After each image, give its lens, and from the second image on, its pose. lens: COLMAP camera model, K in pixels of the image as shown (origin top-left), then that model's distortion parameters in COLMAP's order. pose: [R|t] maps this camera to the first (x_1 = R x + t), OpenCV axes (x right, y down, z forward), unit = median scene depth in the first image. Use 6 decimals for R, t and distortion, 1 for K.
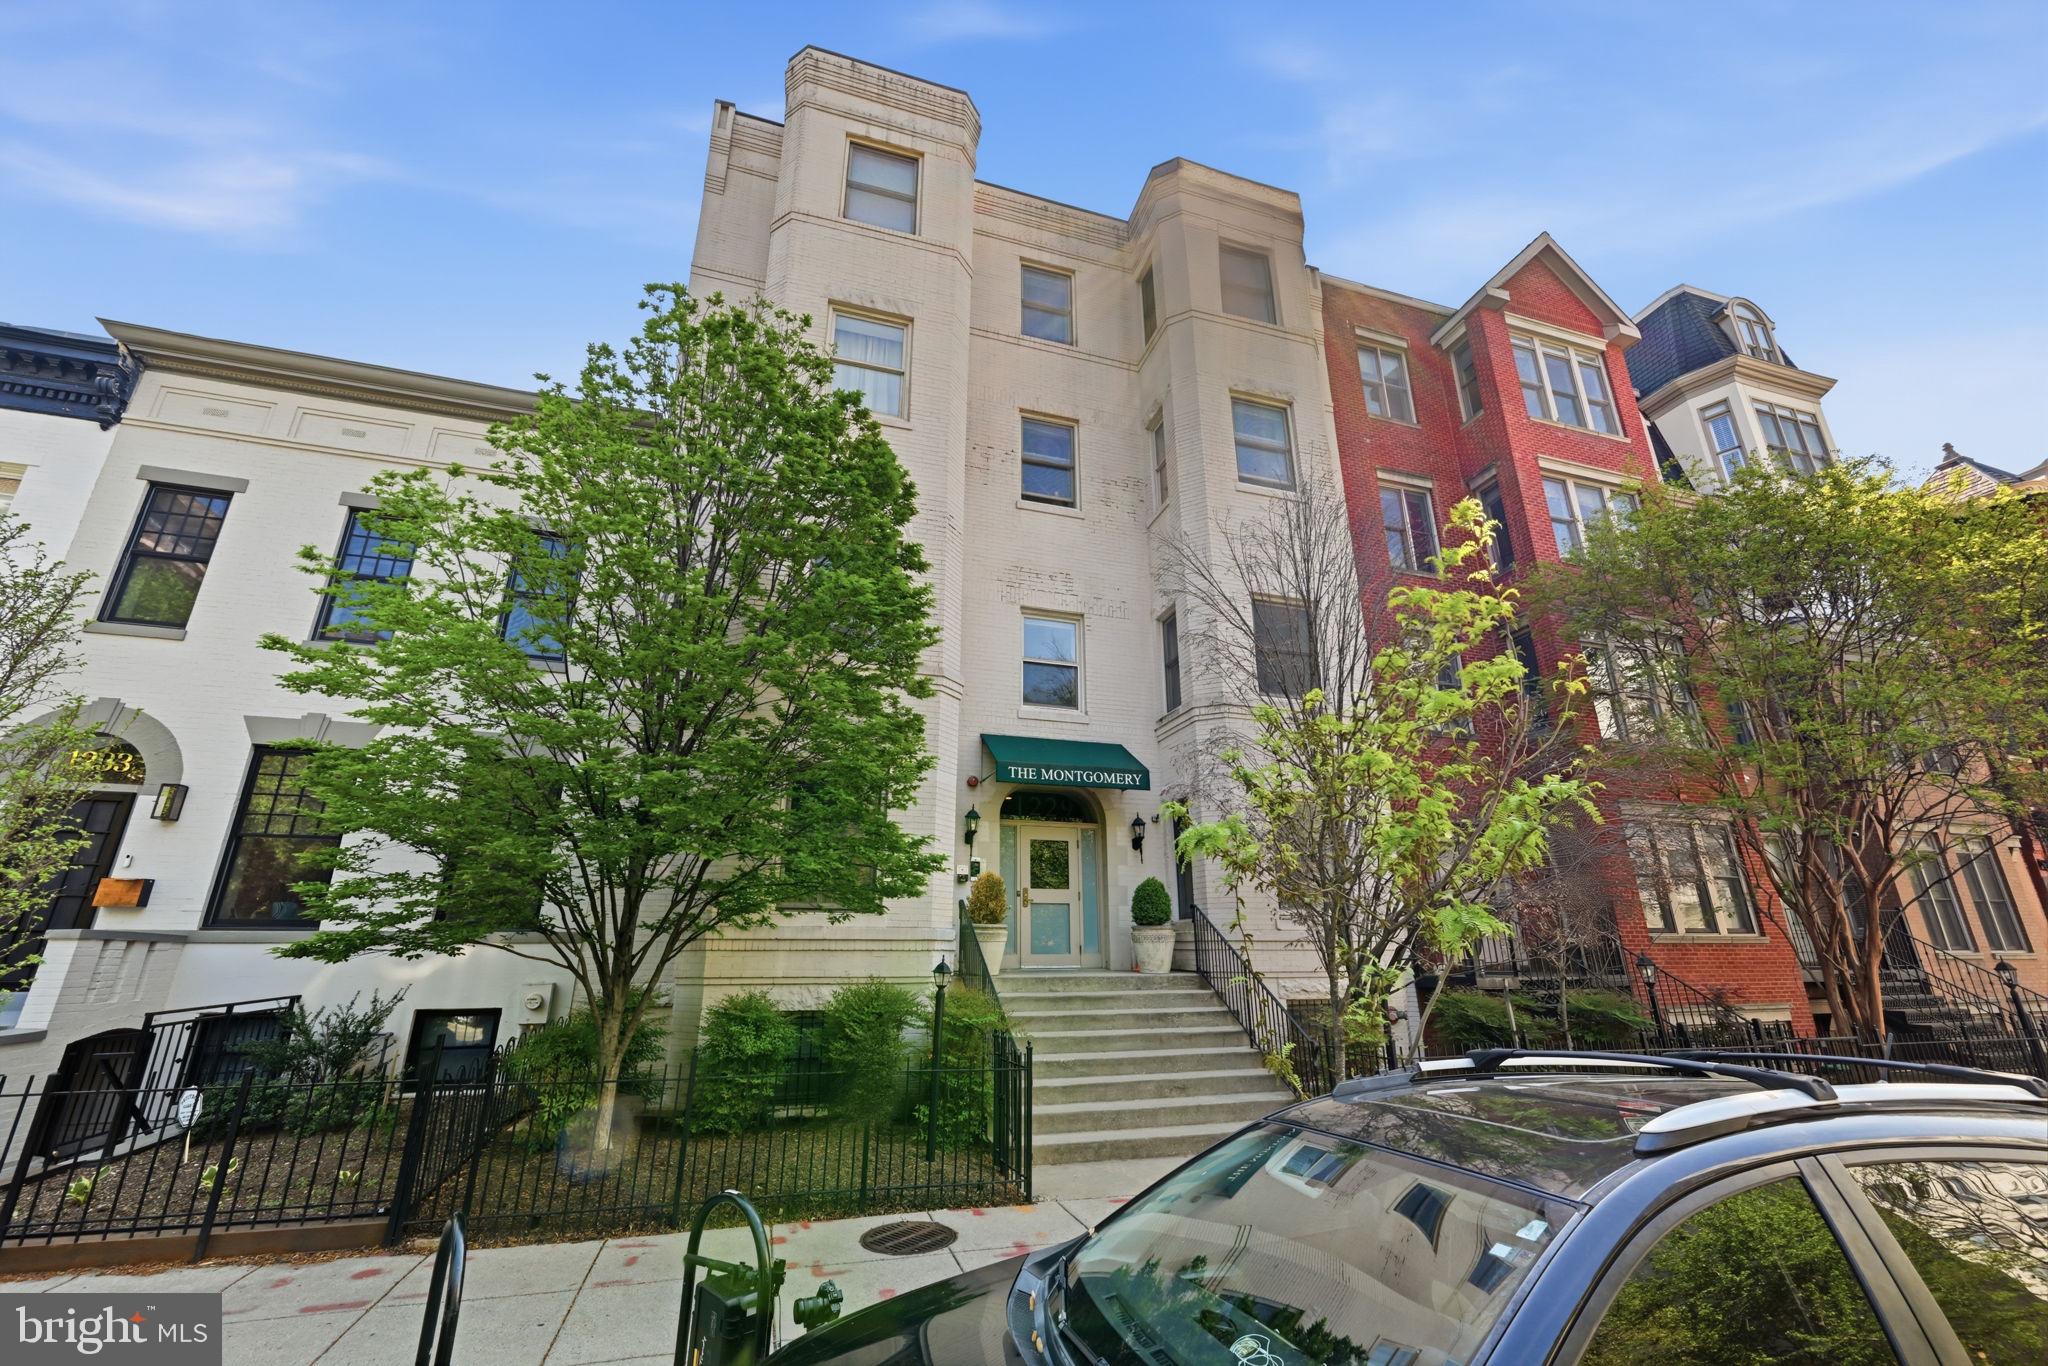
lens RADIAL K [[815.8, 0, 1020.1], [0, 815.8, 682.9], [0, 0, 1]] dist [-0.001626, 0.001133]
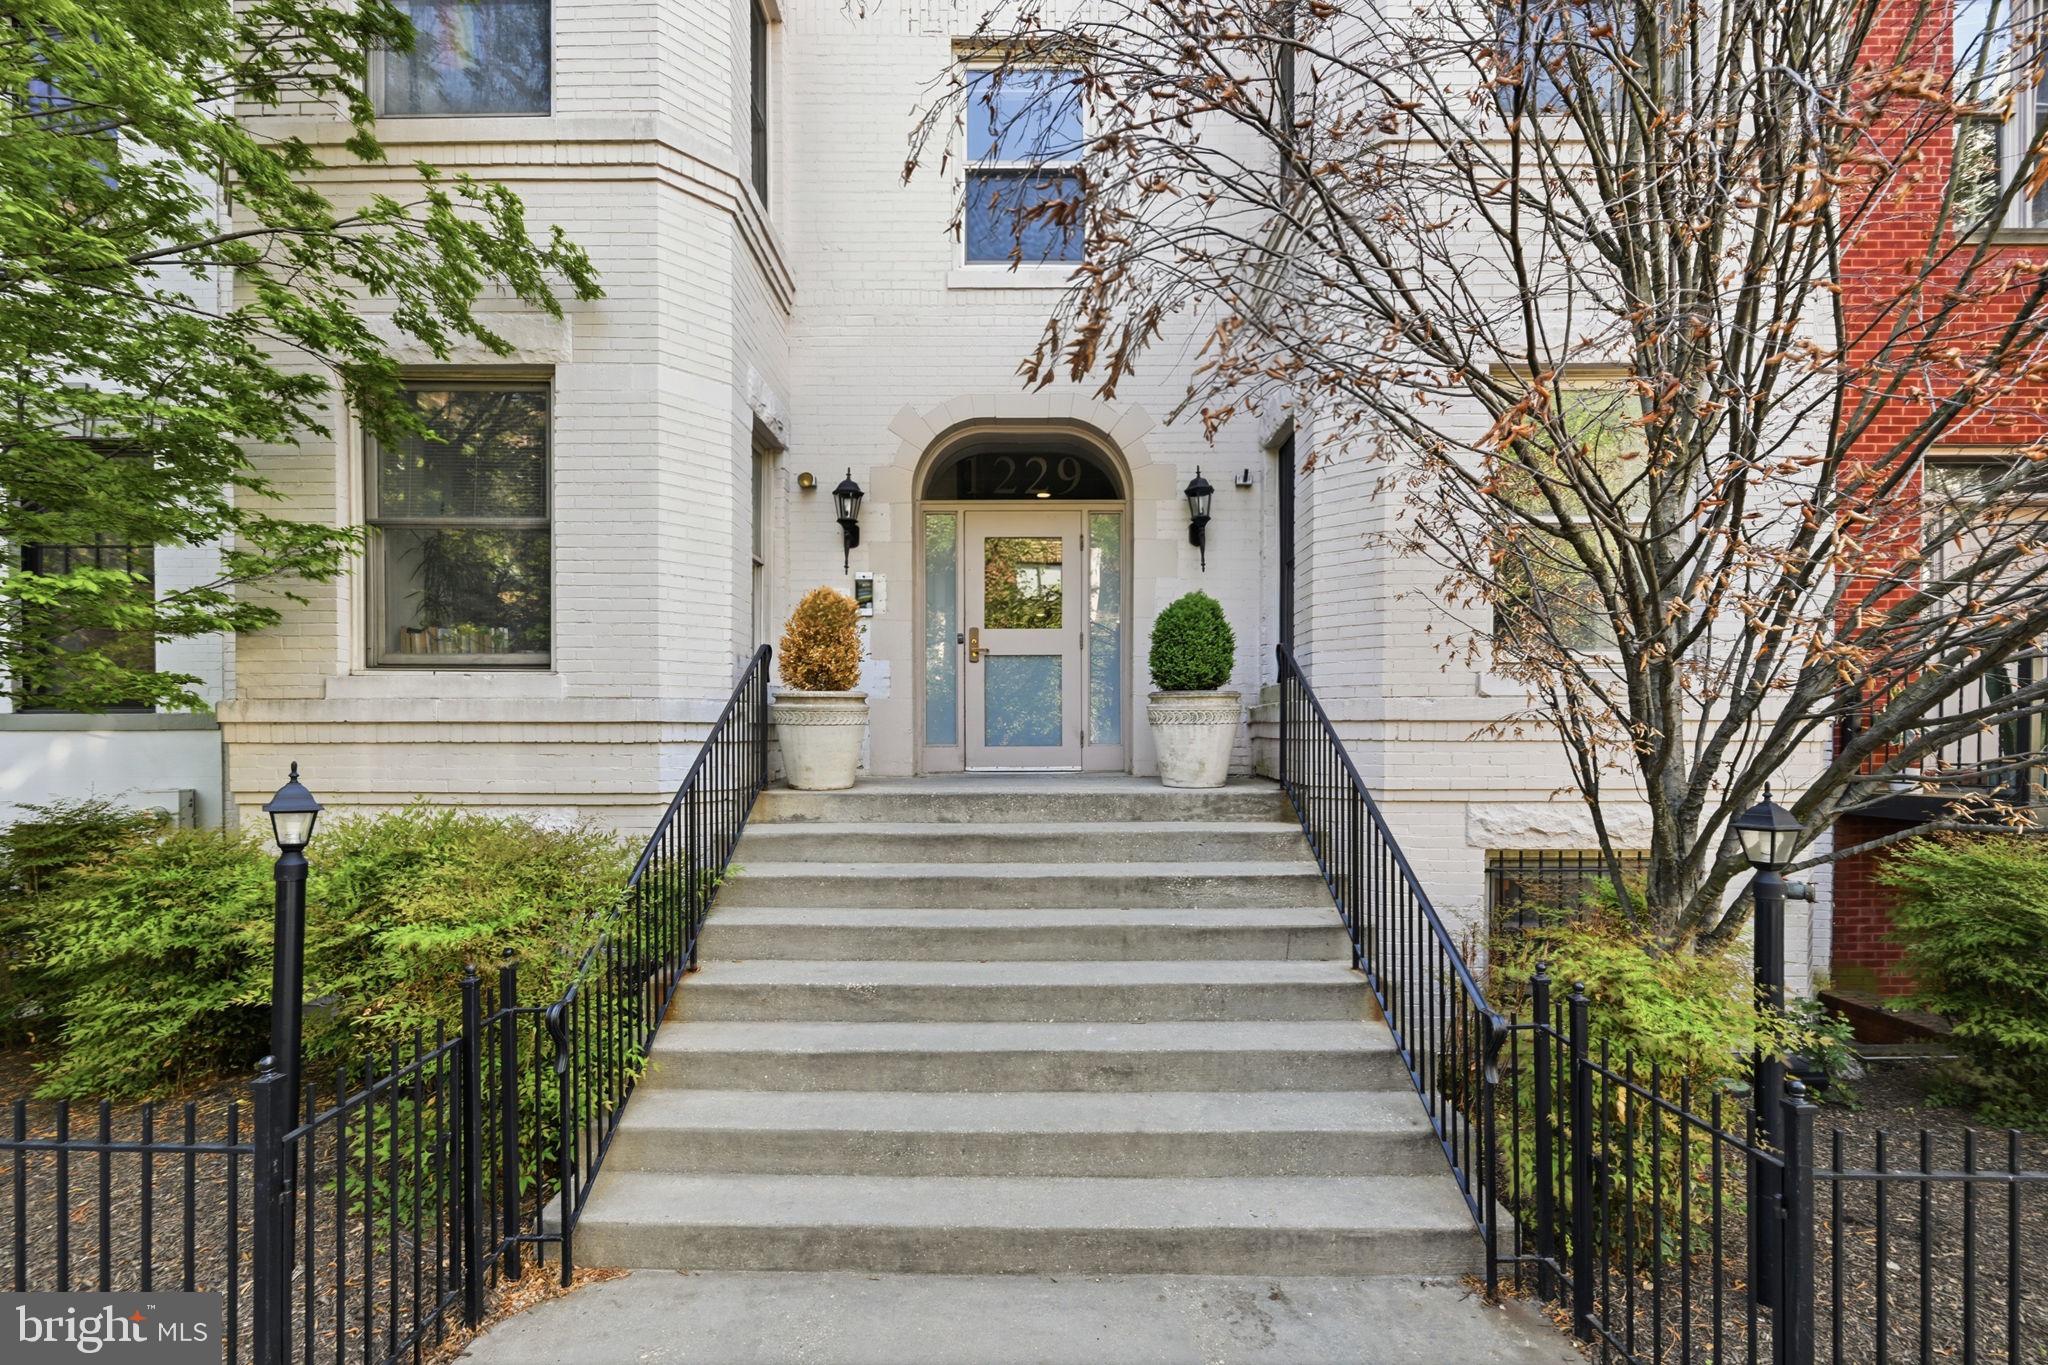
lens RADIAL K [[815.8, 0, 1061.1], [0, 815.8, 737.3], [0, 0, 1]] dist [-0.001626, 0.001133]
pose [[0.956834, 0.000582, -0.290633, 0.241400], [0.091357, 0.948707, 0.302670, 0.183745], [0.275902, -0.316156, 0.907702, 0.575297]]
